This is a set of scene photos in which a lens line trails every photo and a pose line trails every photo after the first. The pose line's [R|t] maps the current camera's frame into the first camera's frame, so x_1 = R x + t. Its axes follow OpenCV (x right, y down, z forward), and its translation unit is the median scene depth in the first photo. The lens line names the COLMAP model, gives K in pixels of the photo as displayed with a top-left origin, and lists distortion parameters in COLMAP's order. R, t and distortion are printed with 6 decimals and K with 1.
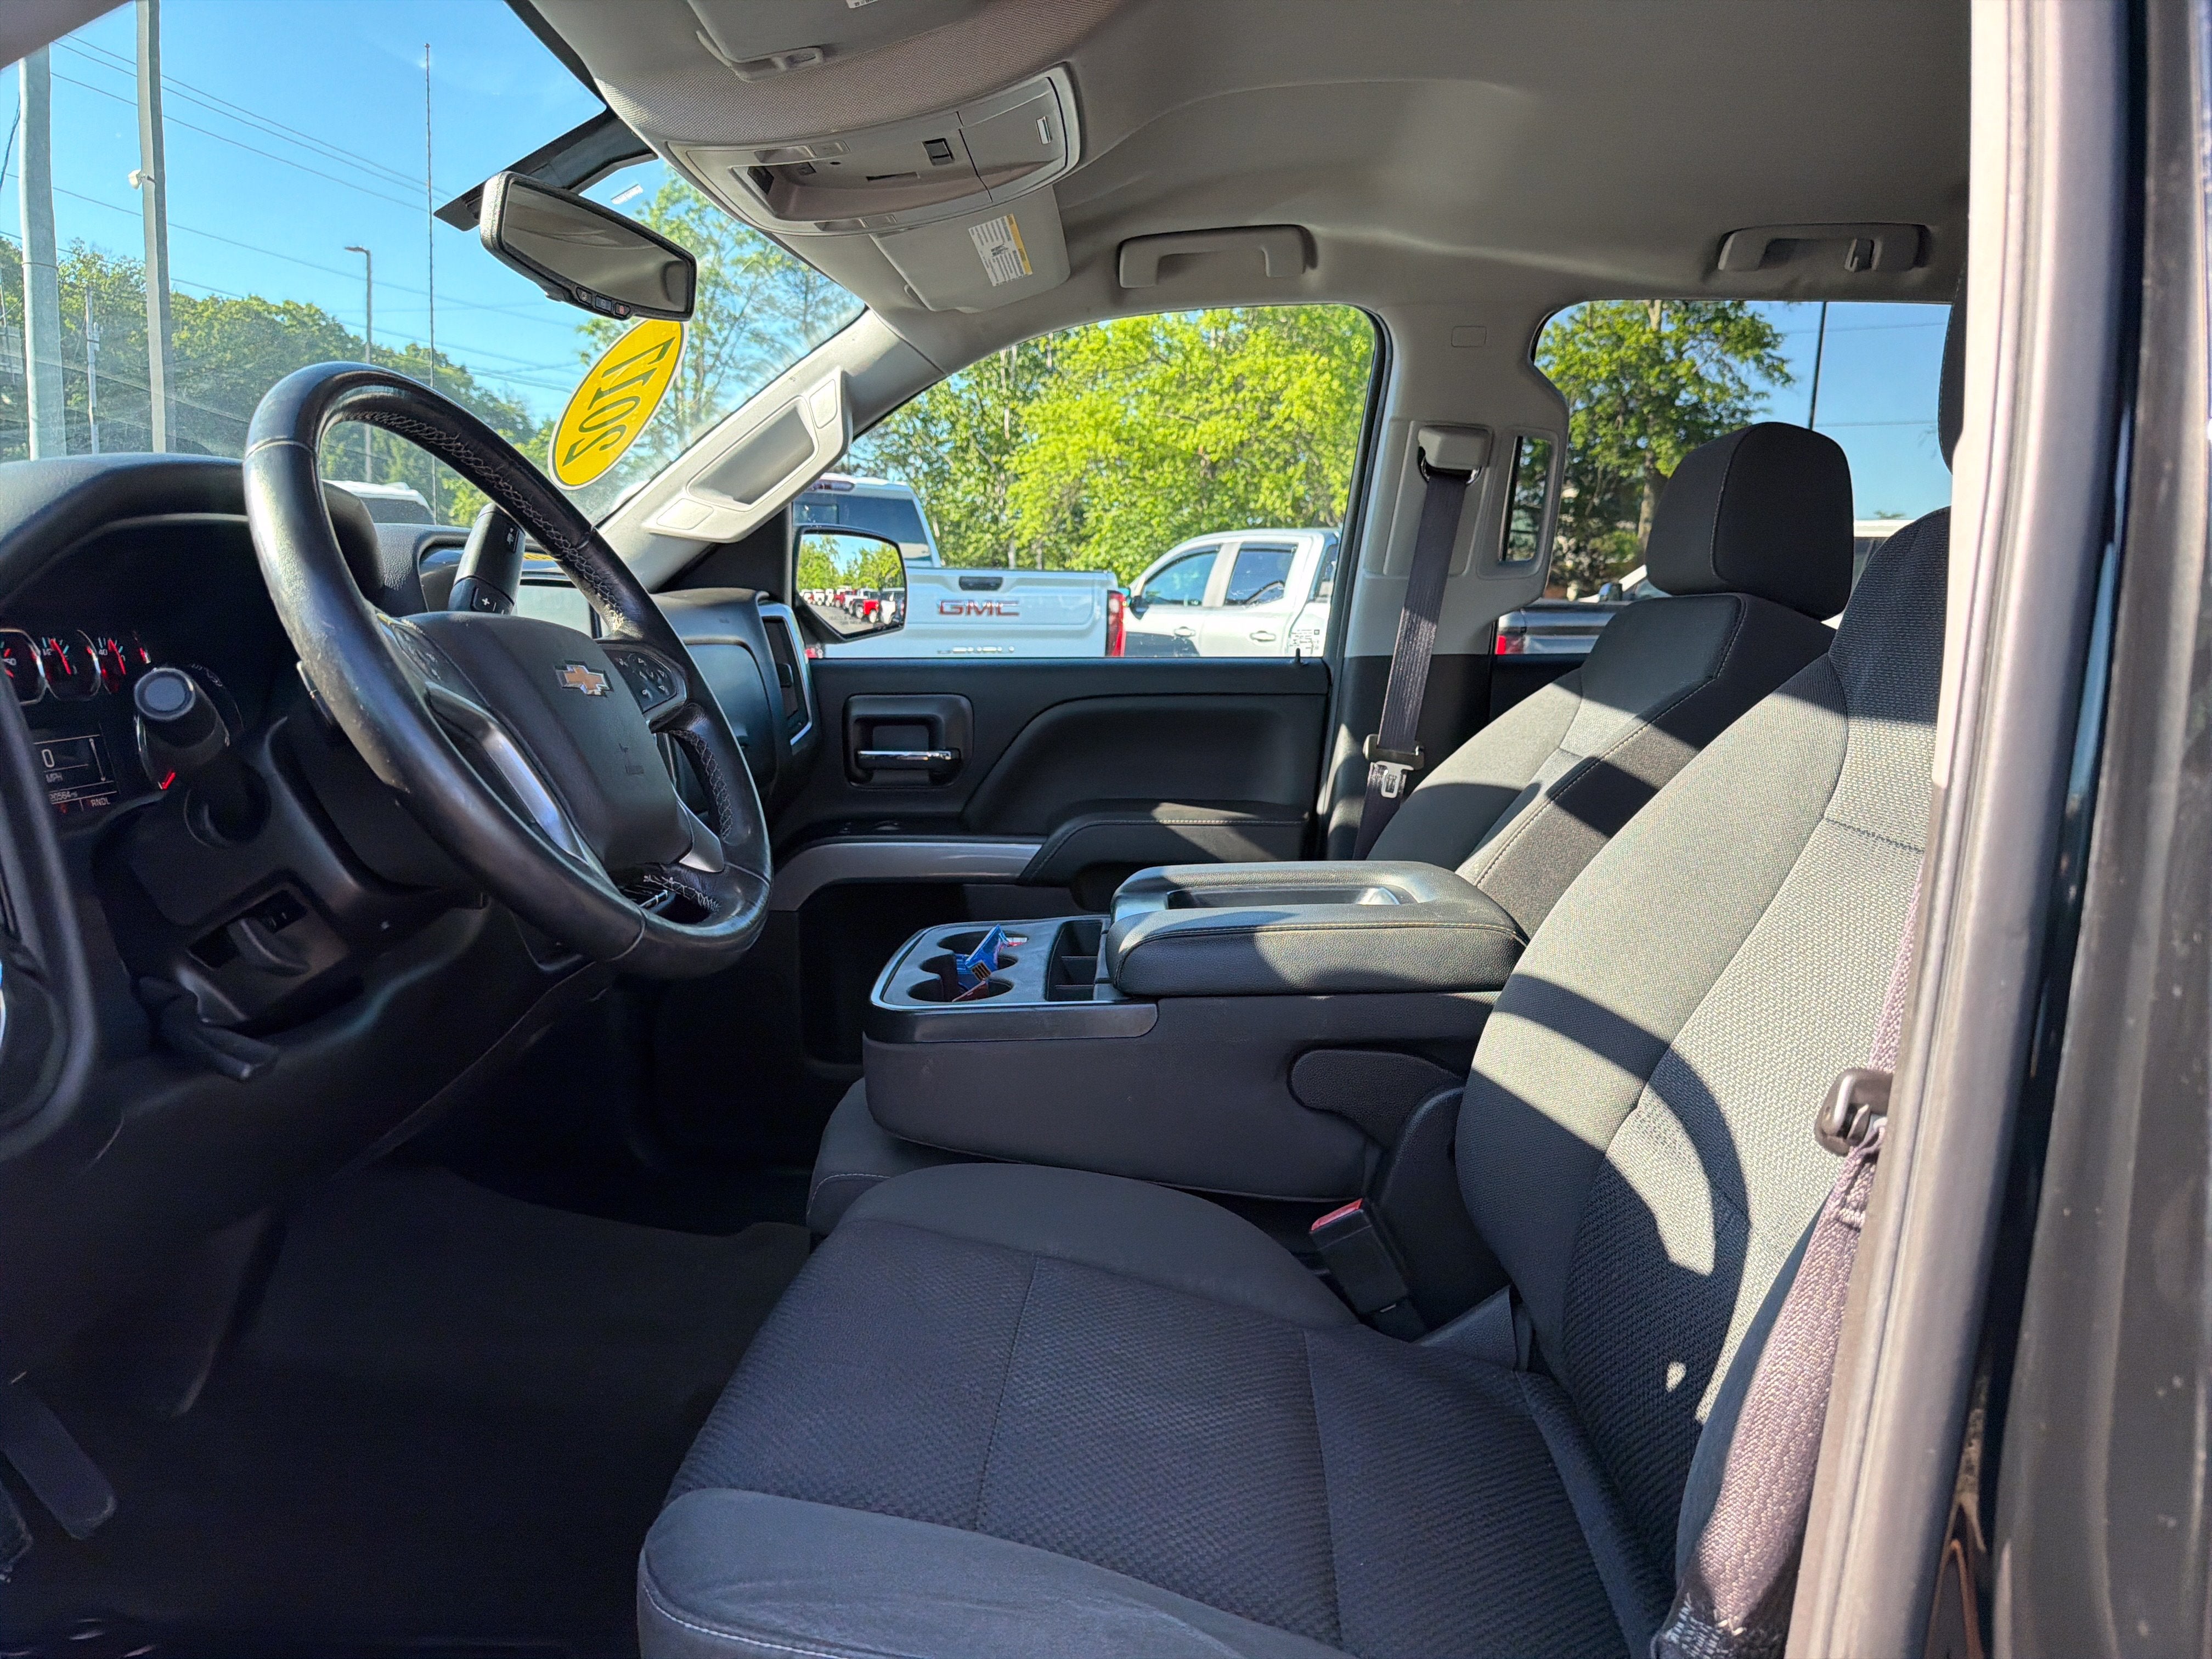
lens RADIAL K [[1577.7, 0, 1073.3], [0, 1577.7, 834.3], [0, 0, 1]] dist [0.009549, -0.025482]
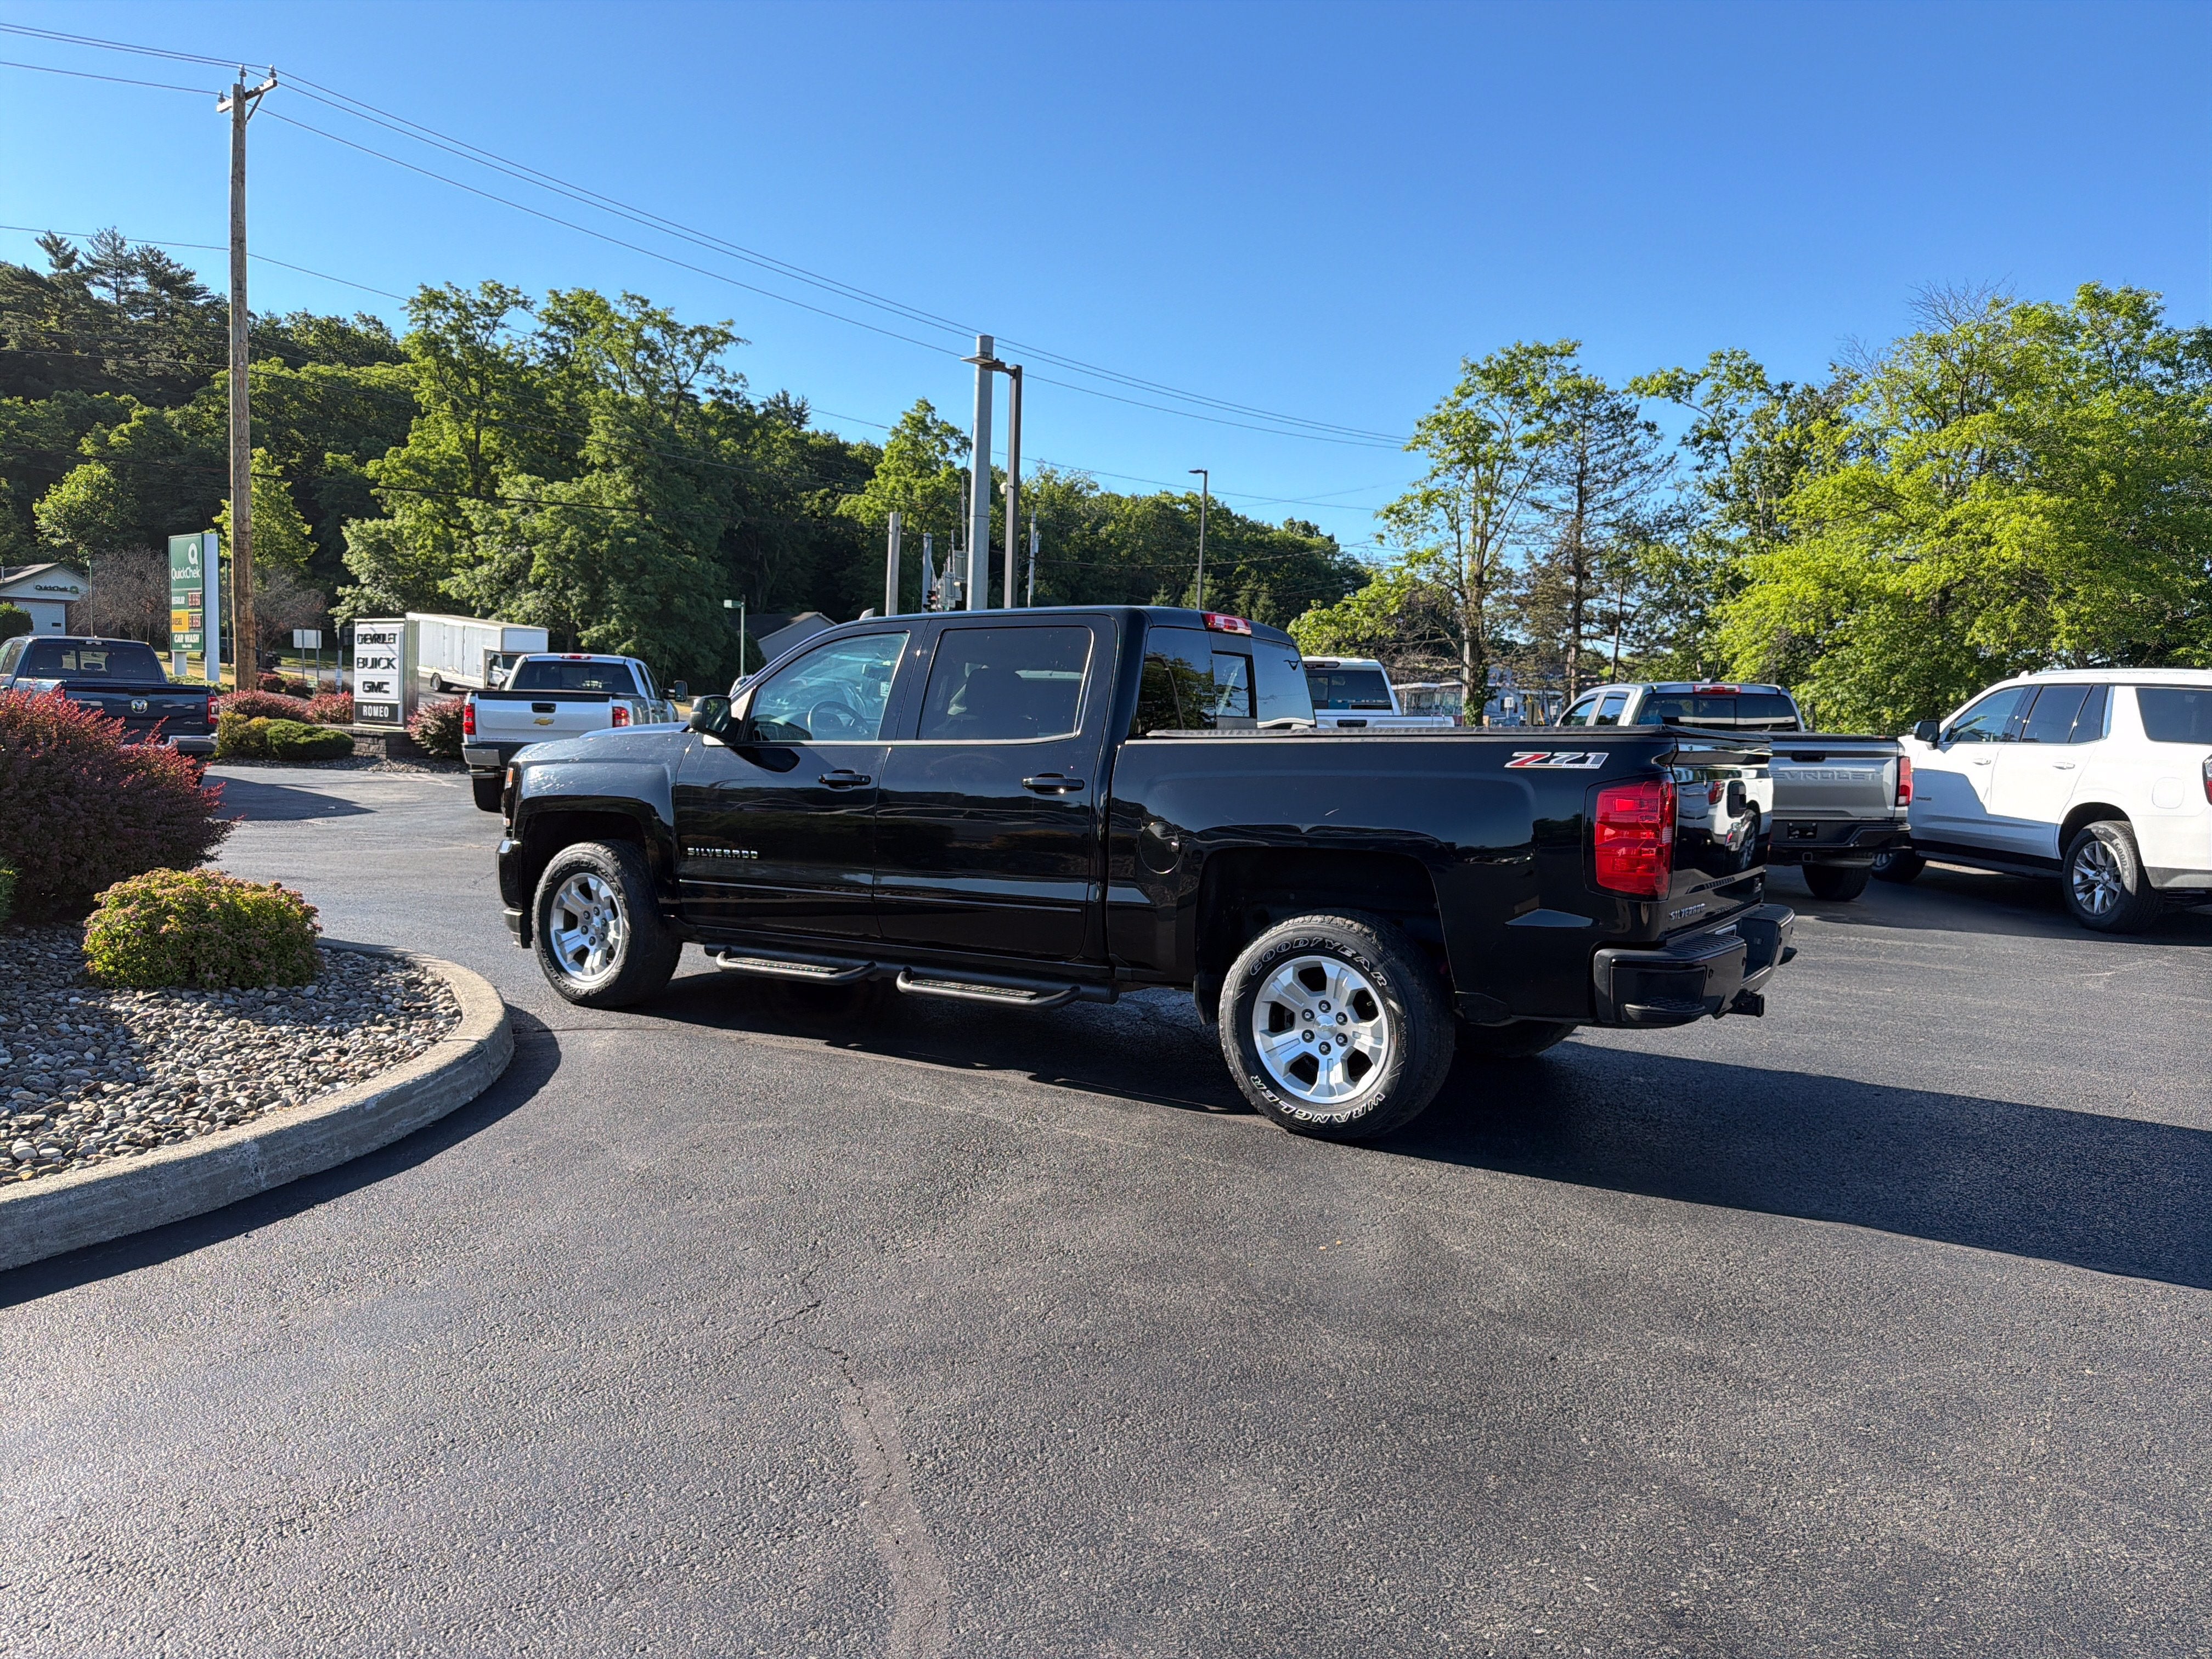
lens RADIAL K [[1561.5, 0, 1091.5], [0, 1561.5, 823.1], [0, 0, 1]] dist [0.059130, -0.067350]
pose [[0.867249, 0.025100, -0.497242, 0.133748], [-0.072190, 0.994514, -0.075705, 0.024123], [0.492614, 0.101551, 0.864303, -0.143971]]
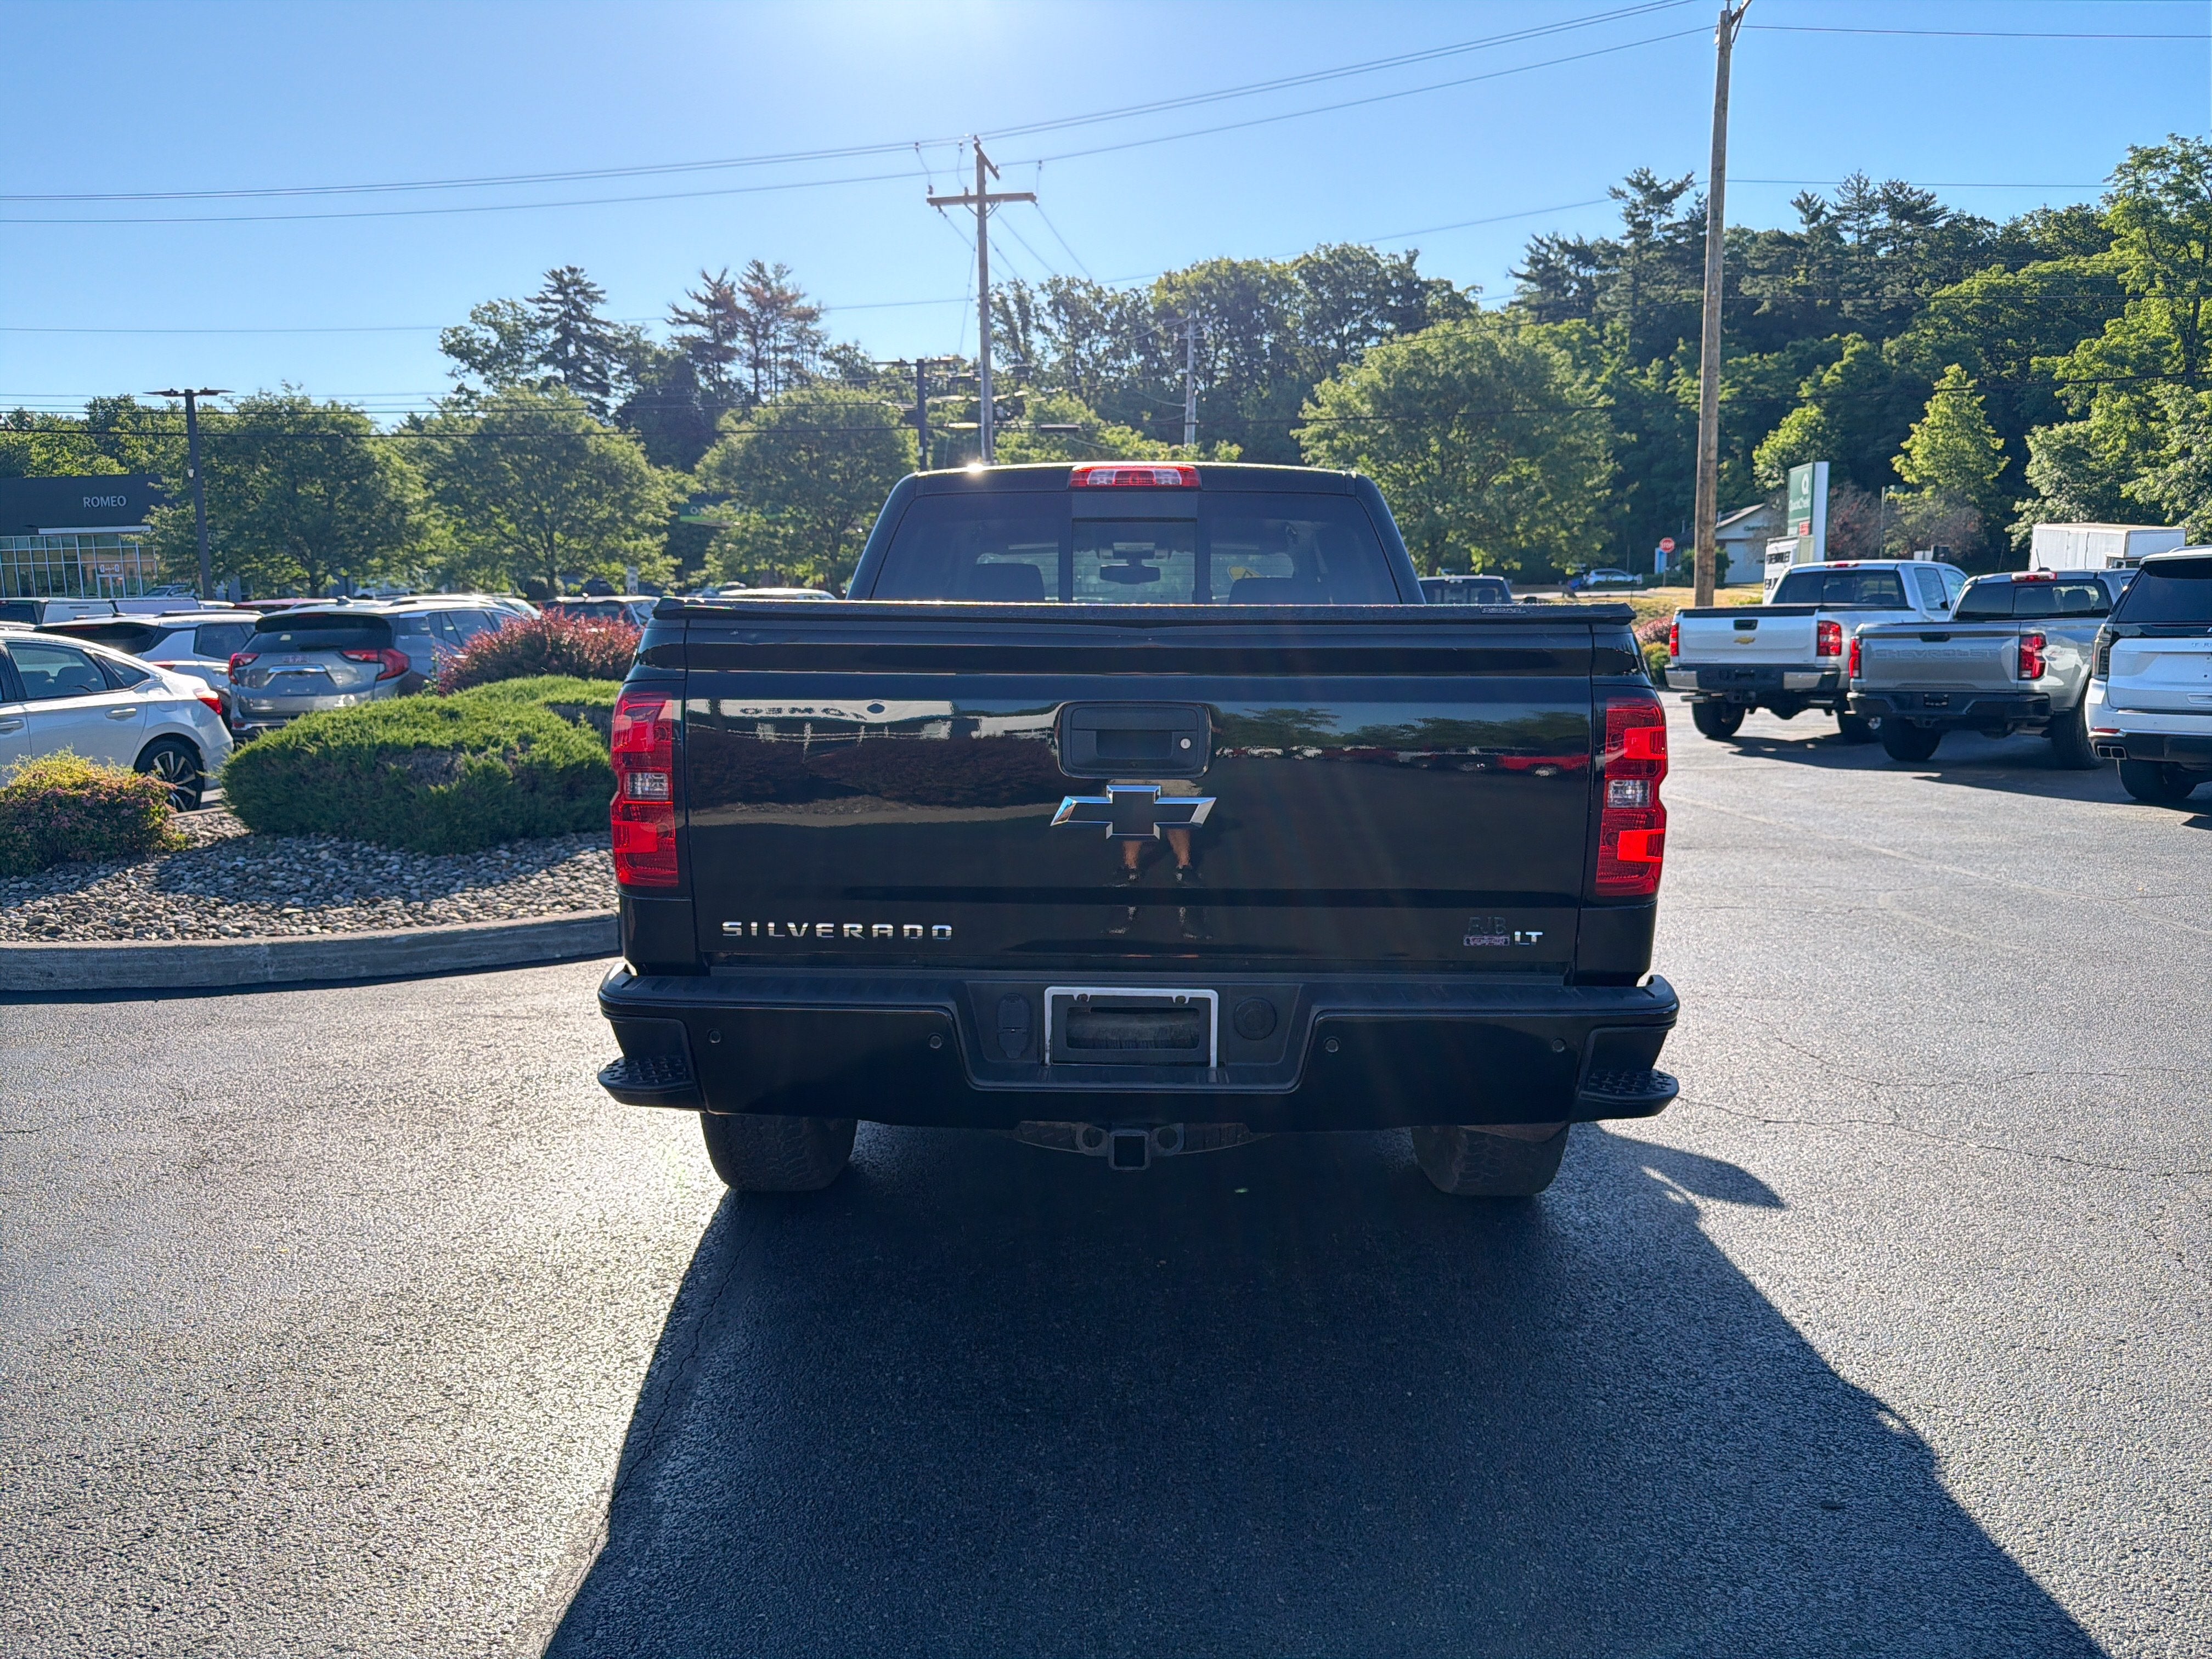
lens RADIAL K [[1577.7, 0, 1094.9], [0, 1577.7, 844.2], [0, 0, 1]] dist [0.009549, -0.025482]
pose [[0.025587, 0.105178, -0.994124, 0.194719], [-0.139278, 0.985126, 0.100641, 0.001083], [0.989923, 0.135885, 0.039856, 0.032983]]
